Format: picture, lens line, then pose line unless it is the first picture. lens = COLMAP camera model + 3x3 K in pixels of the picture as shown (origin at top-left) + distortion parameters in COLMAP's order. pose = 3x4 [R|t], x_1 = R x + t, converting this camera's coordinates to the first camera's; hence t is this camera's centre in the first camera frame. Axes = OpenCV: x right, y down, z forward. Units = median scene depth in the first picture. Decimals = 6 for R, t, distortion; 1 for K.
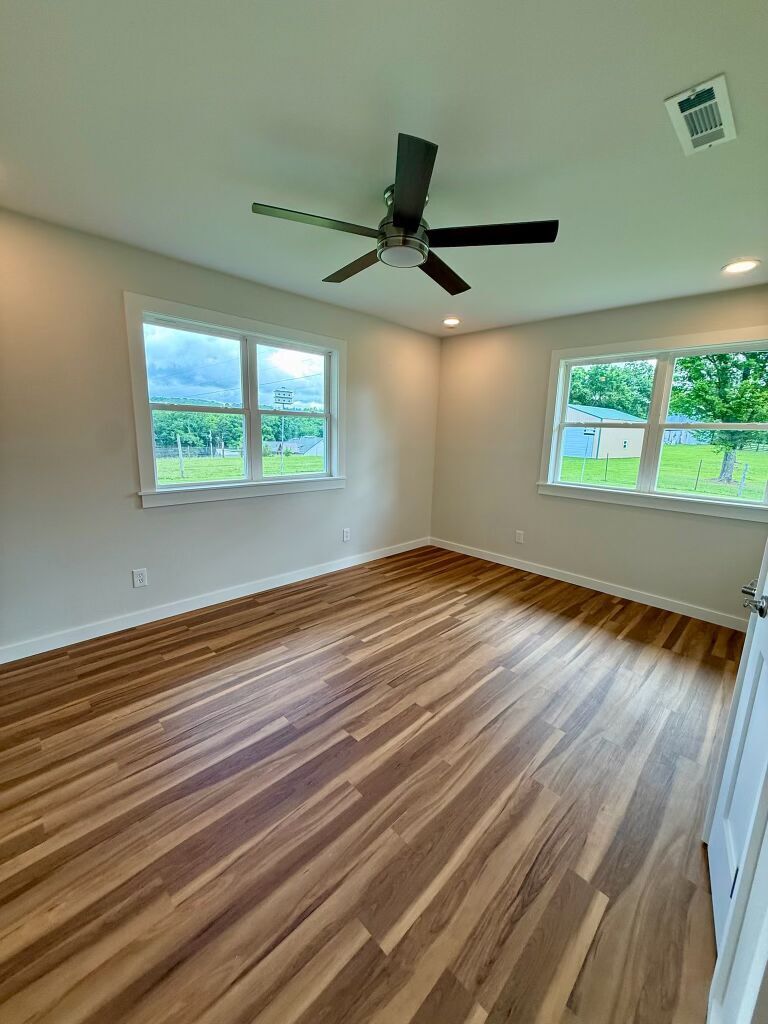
lens RADIAL K [[416.3, 0, 384.0], [0, 416.3, 512.0], [0, 0, 1]] dist [0.001164, 0.000102]
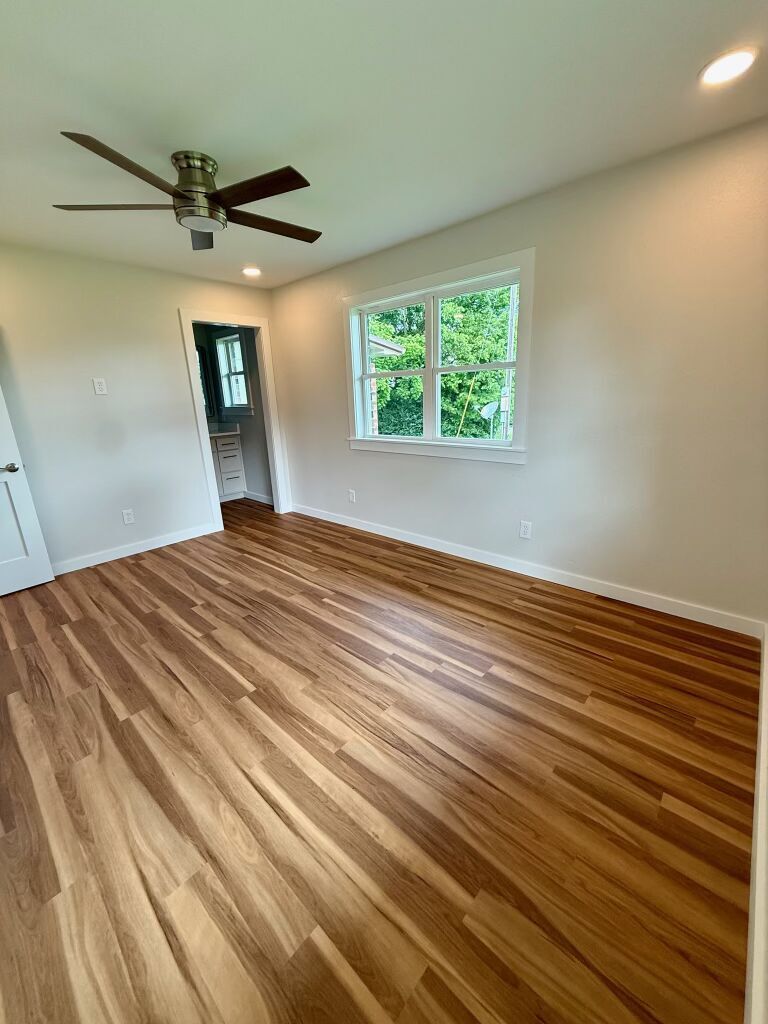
lens RADIAL K [[416.3, 0, 384.0], [0, 416.3, 512.0], [0, 0, 1]] dist [0.001164, 0.000102]
pose [[0.024927, 0.242896, -0.969732, 0.909993], [-0.159231, 0.958614, 0.236018, -0.162625], [0.986927, 0.148528, 0.062572, 1.072579]]
